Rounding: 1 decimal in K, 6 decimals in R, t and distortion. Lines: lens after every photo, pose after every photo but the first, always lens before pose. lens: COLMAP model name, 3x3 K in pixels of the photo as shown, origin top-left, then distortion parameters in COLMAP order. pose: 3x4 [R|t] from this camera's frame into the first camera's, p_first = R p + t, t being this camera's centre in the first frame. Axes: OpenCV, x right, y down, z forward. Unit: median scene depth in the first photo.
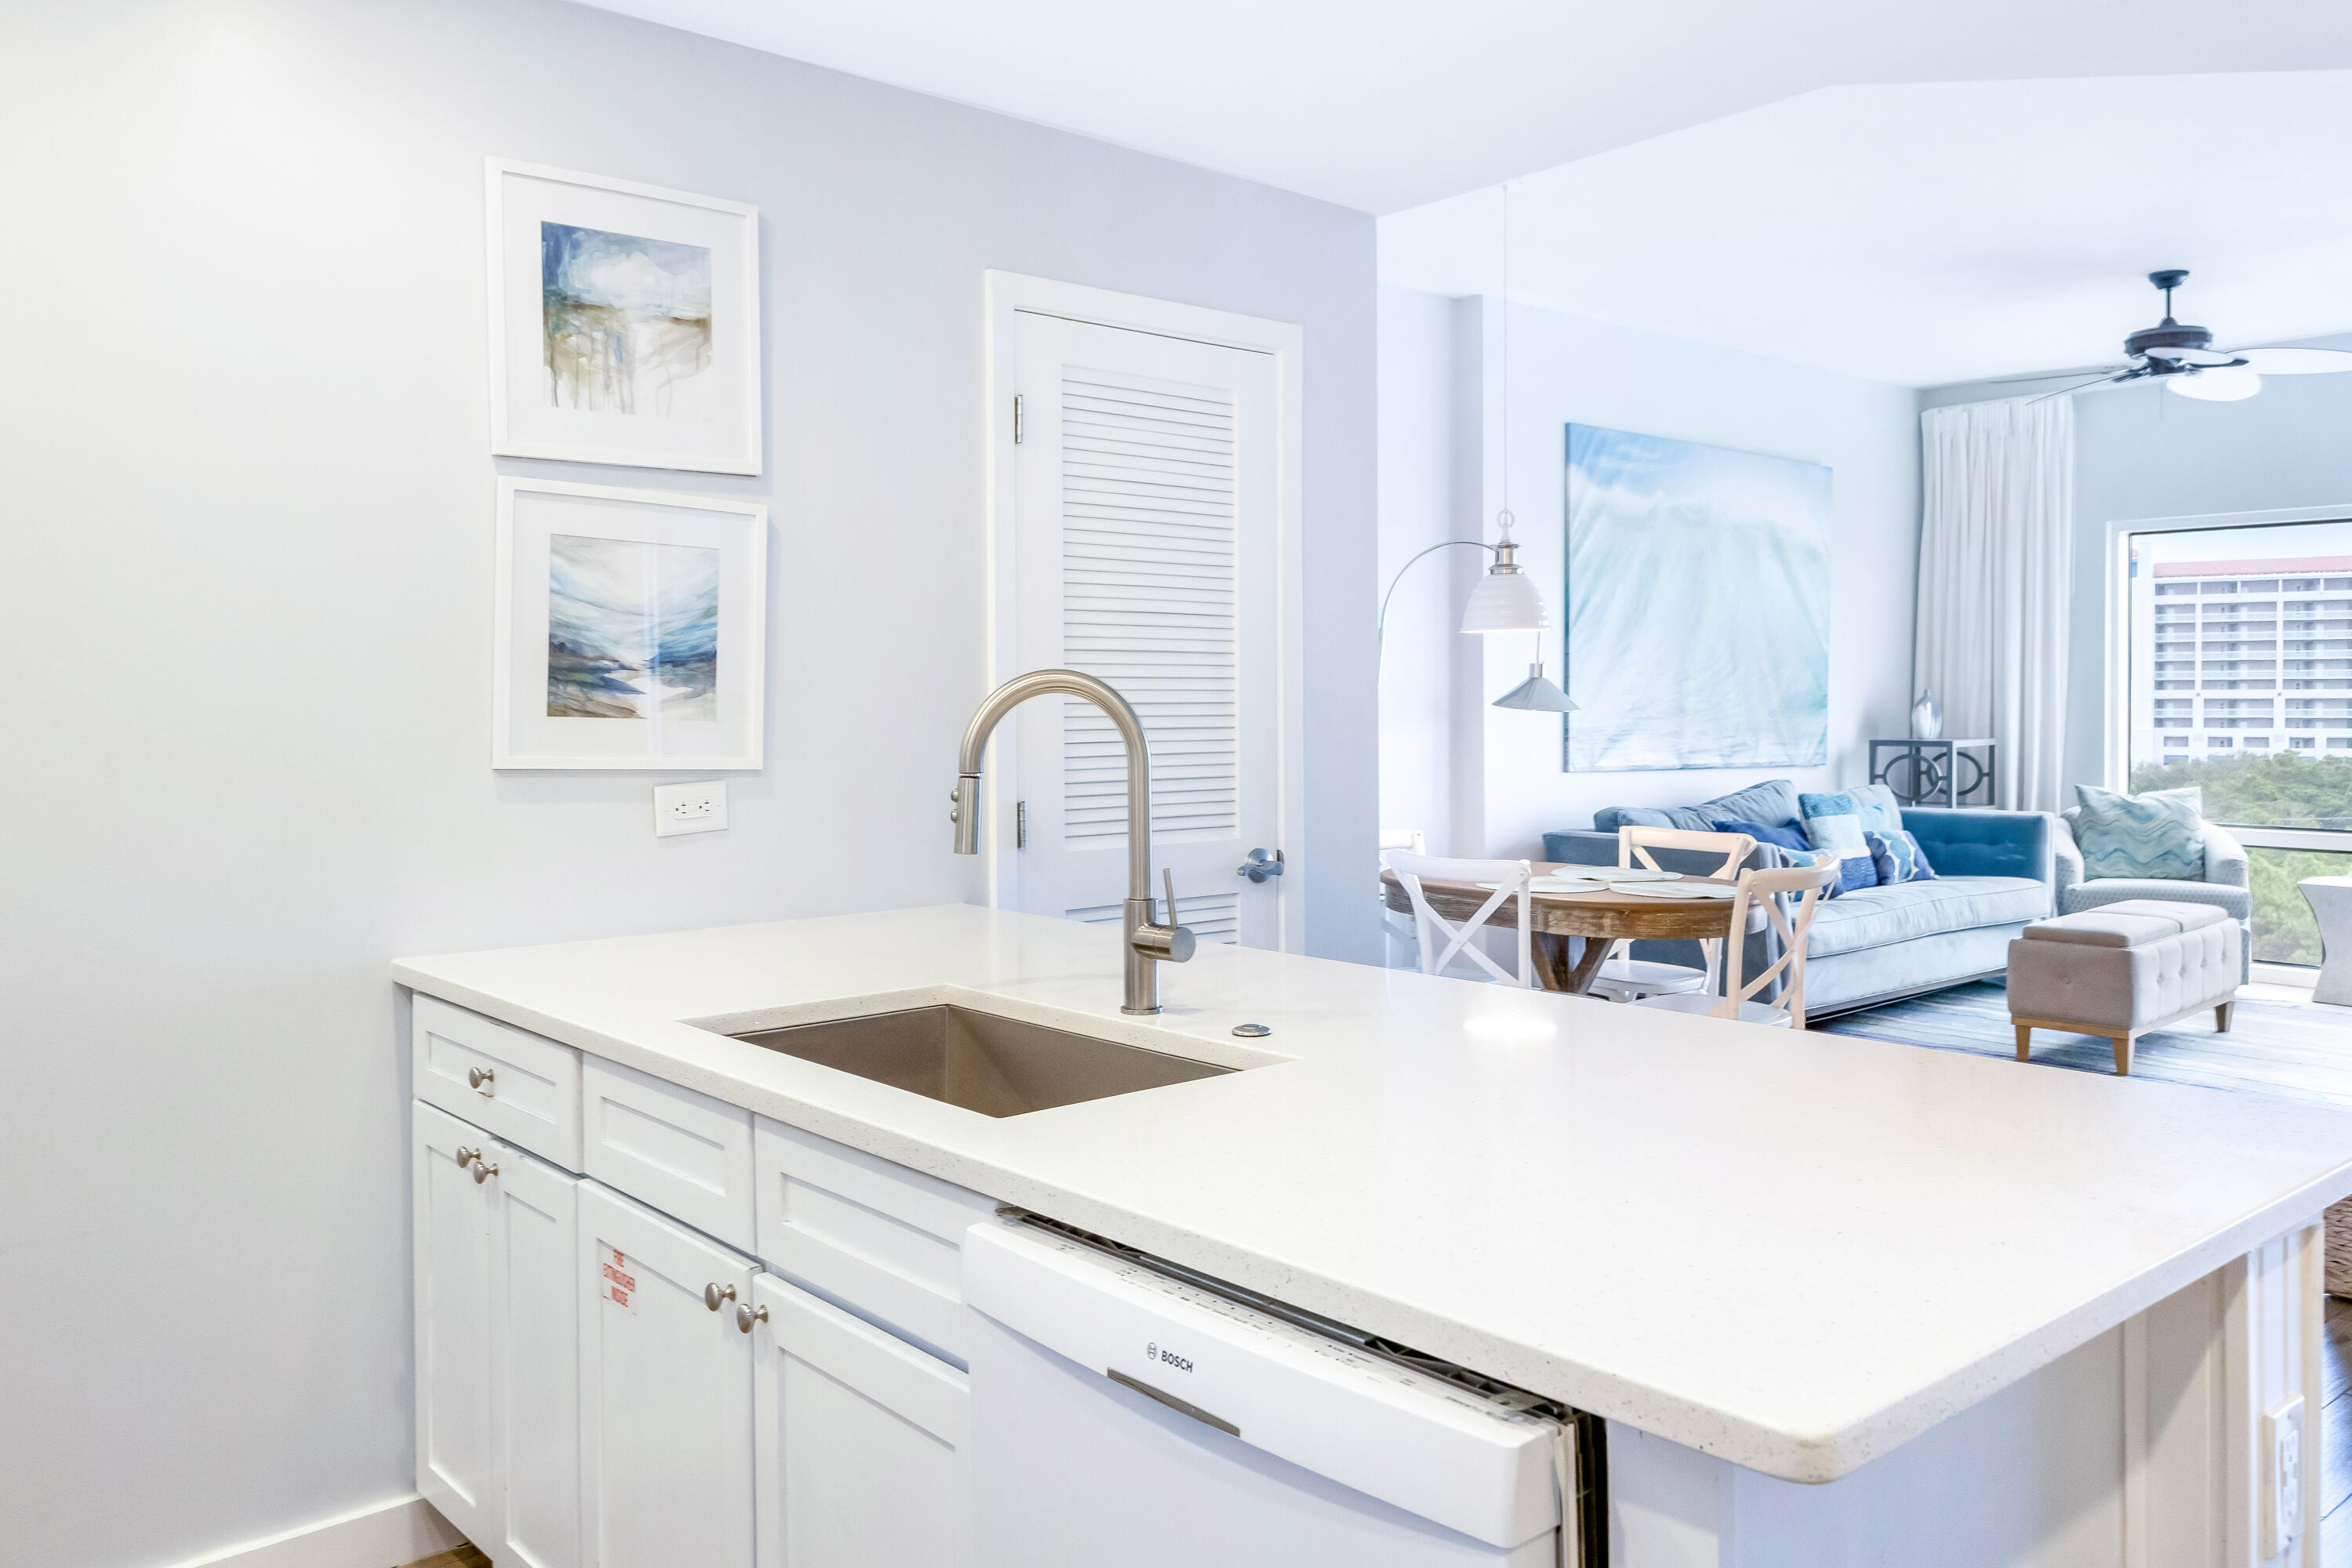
lens RADIAL K [[1784.6, 0, 1225.9], [0, 1784.6, 734.0], [0, 0, 1]] dist [0.043960, -0.005457]
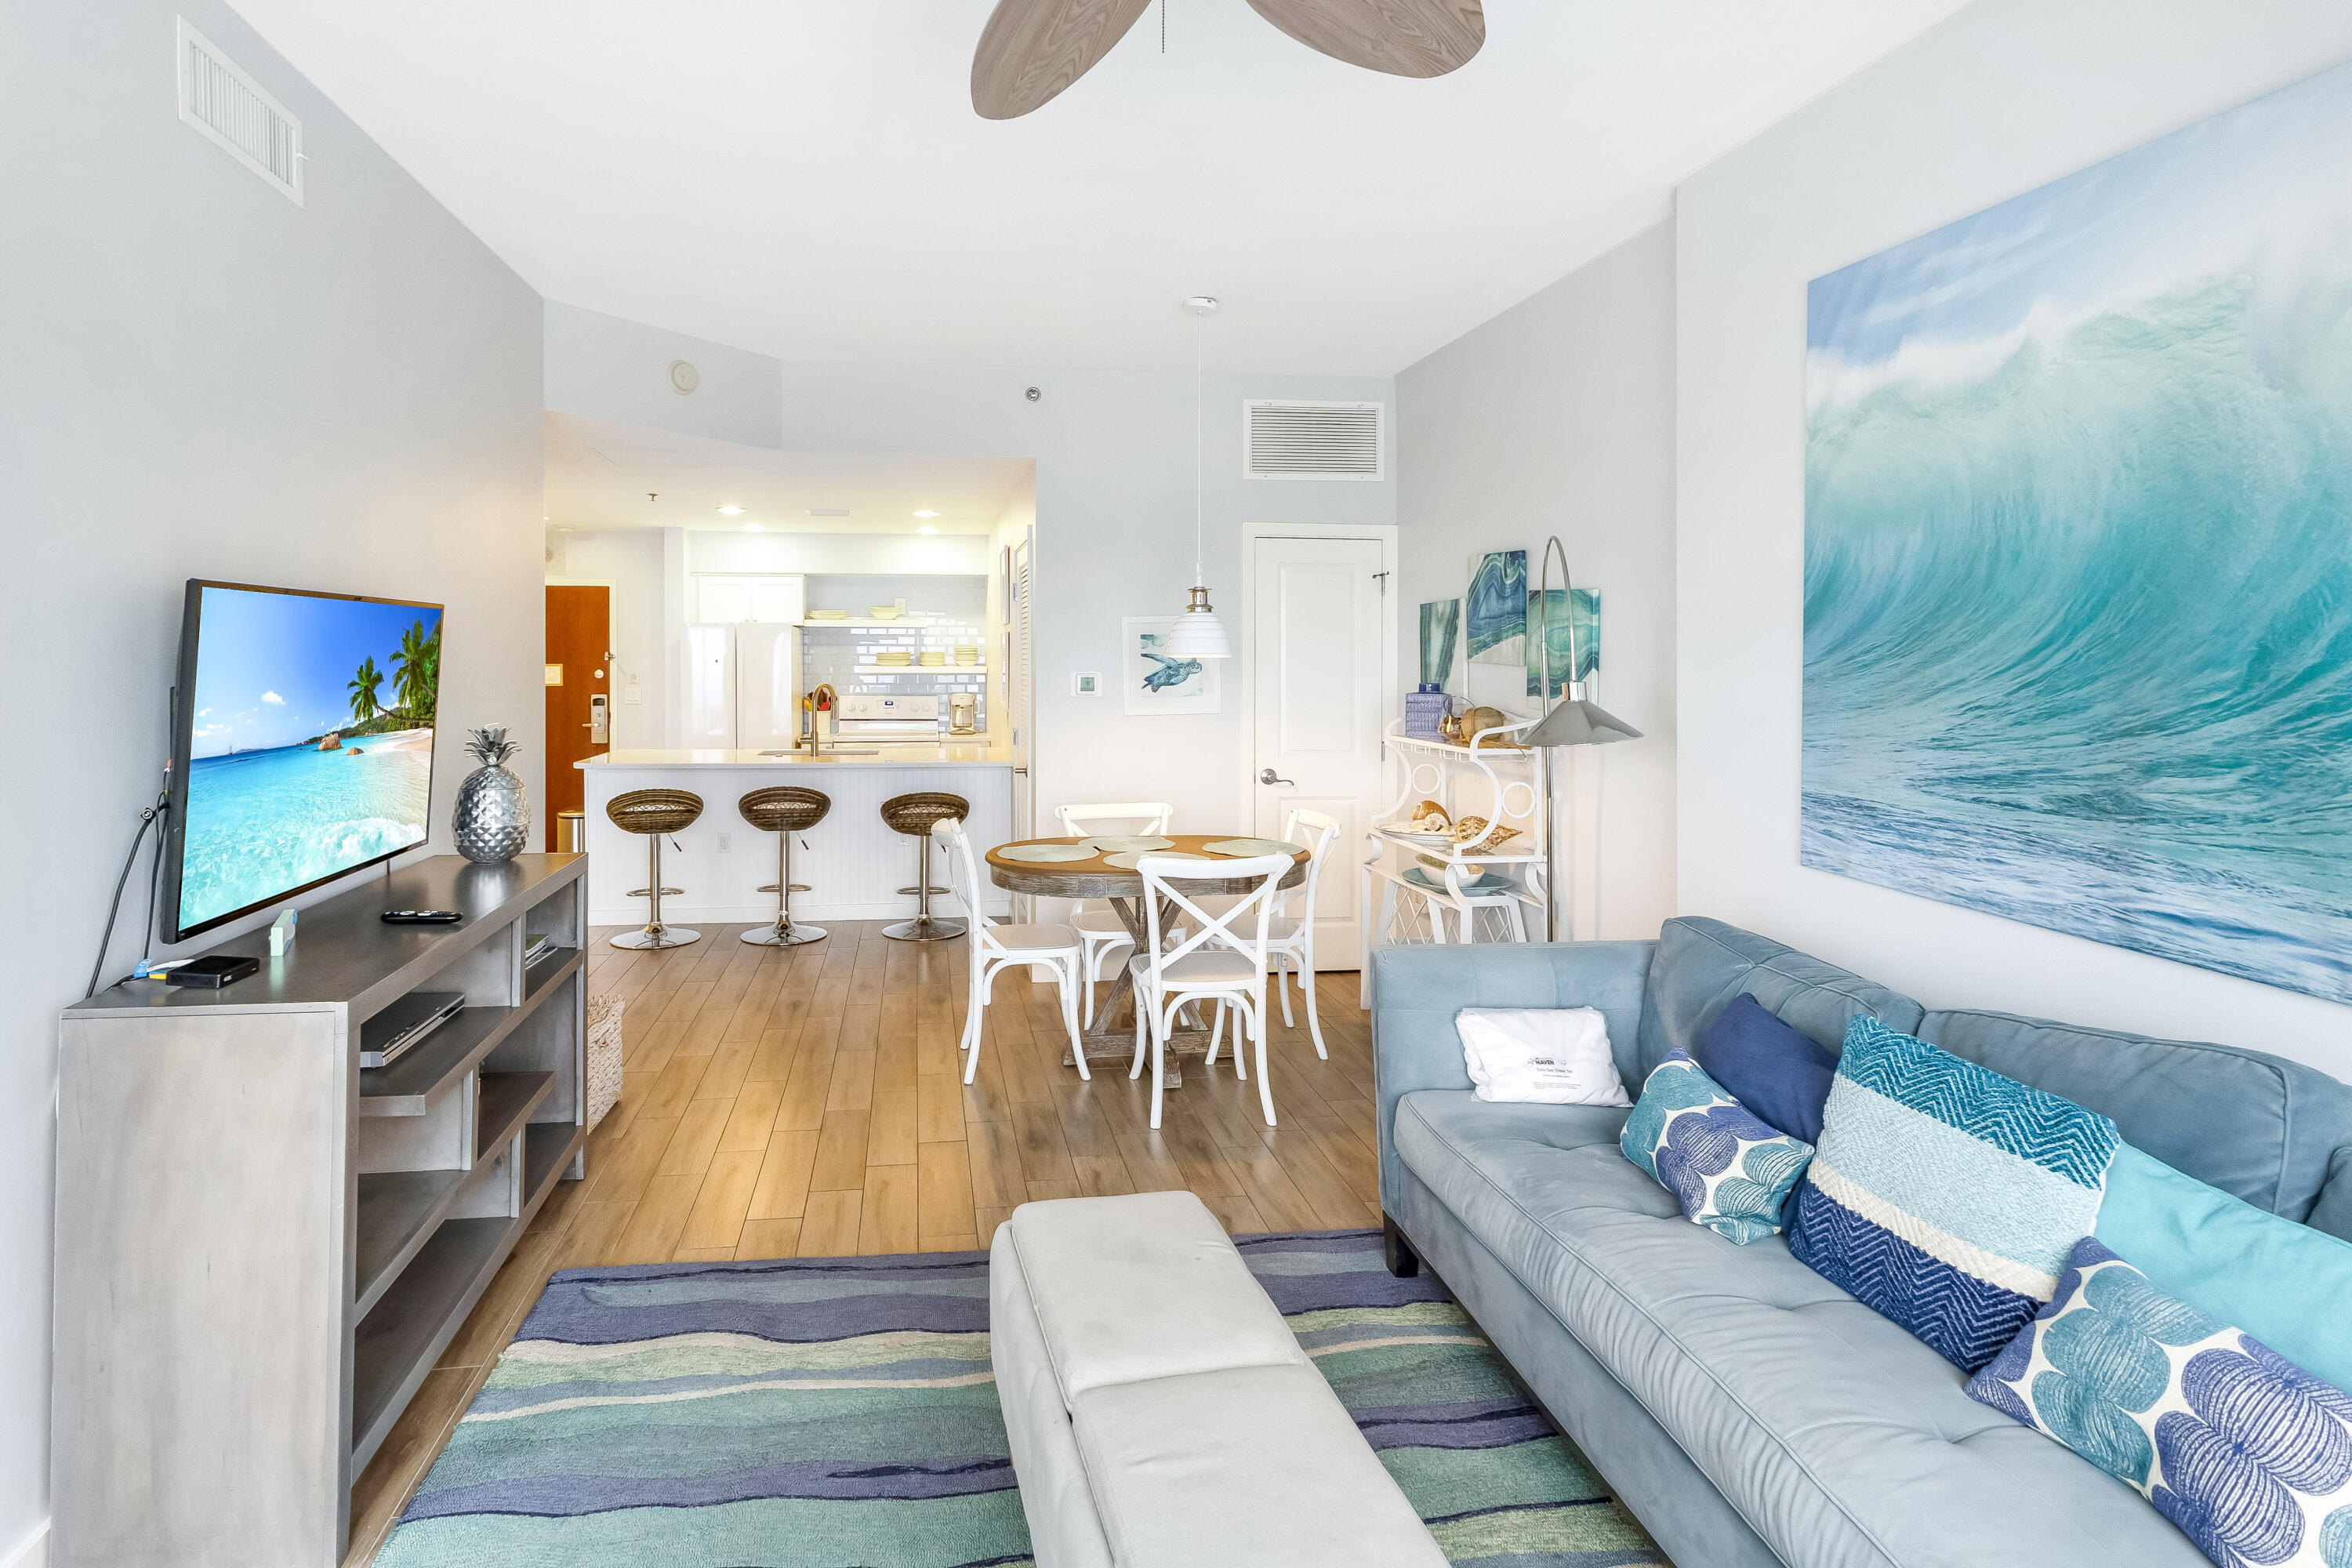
lens RADIAL K [[1269.1, 0, 1079.5], [0, 1269.1, 659.5], [0, 0, 1]] dist [0.004312, -0.000138]
pose [[-0.579516, 0.004523, -0.814948, 0.637217], [-0.020312, 0.999594, 0.019992, -0.047845], [0.814708, 0.028139, -0.579189, 0.982695]]
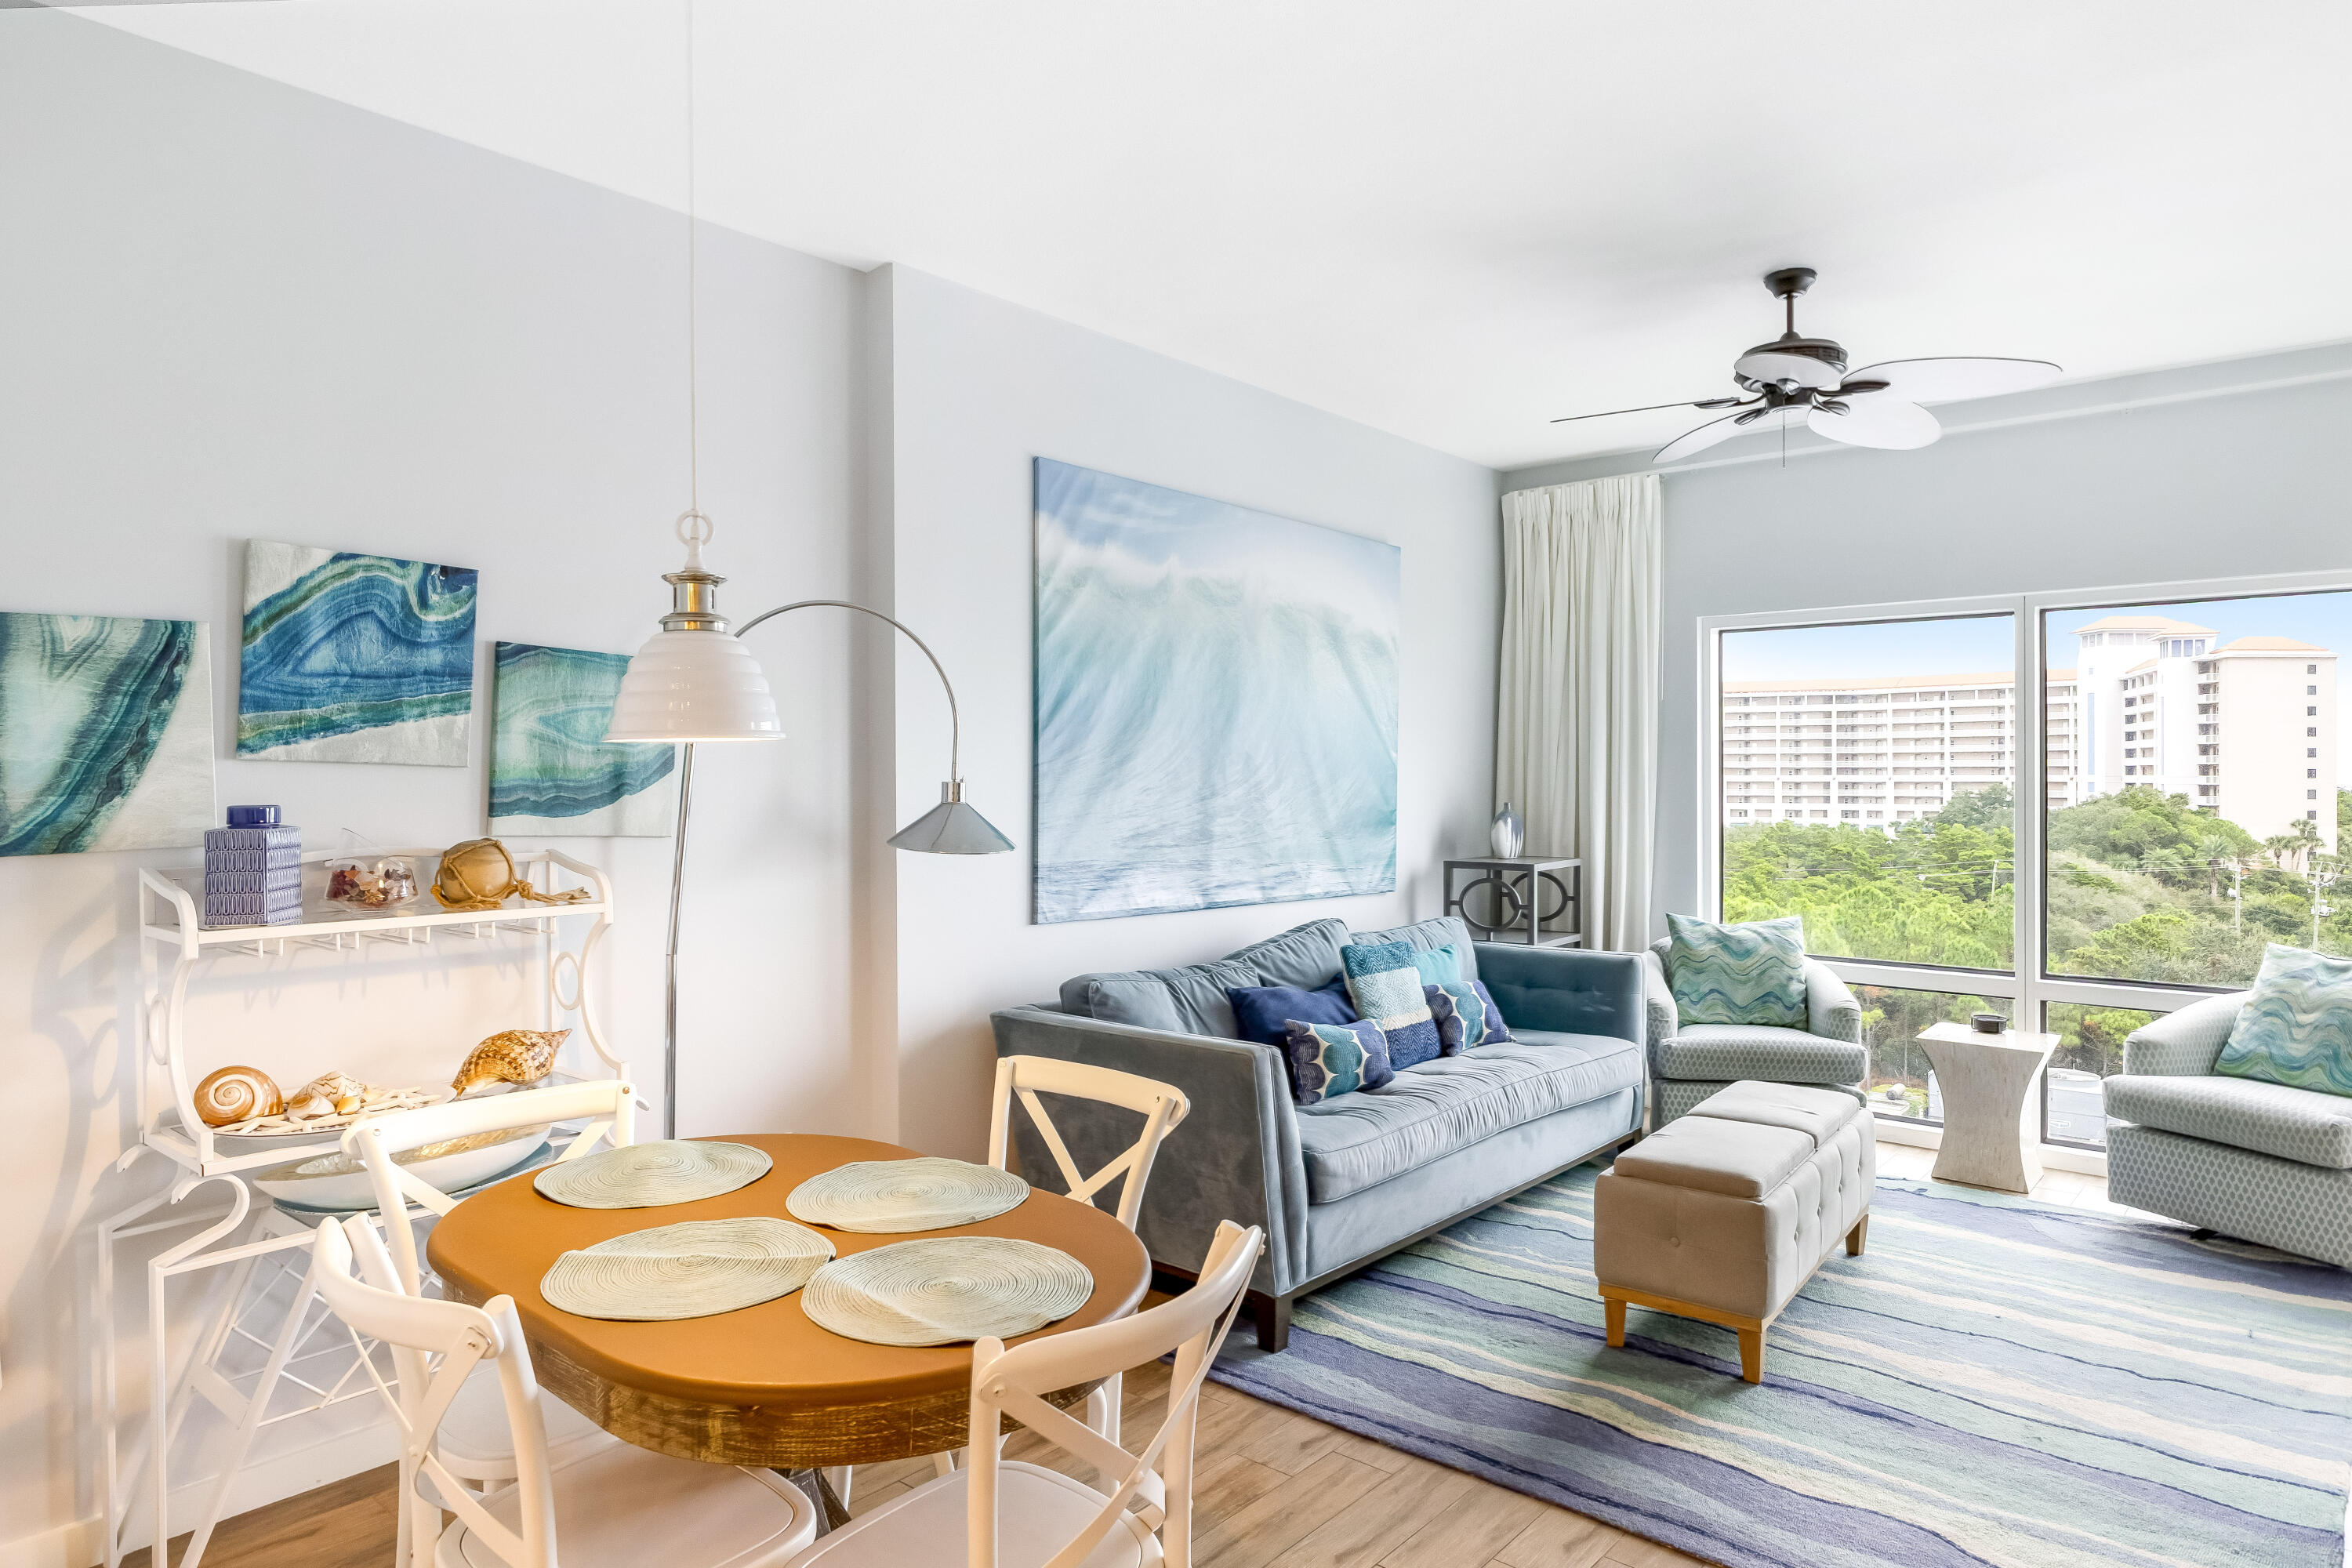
lens RADIAL K [[1392.9, 0, 1188.2], [0, 1392.9, 785.1], [0, 0, 1]] dist [0.025574, 0.000650]
pose [[0.991885, 0.002716, 0.127108, 0.169259], [-0.000698, 0.999873, -0.015917, -0.025801], [-0.127135, 0.015699, 0.991761, 0.389647]]
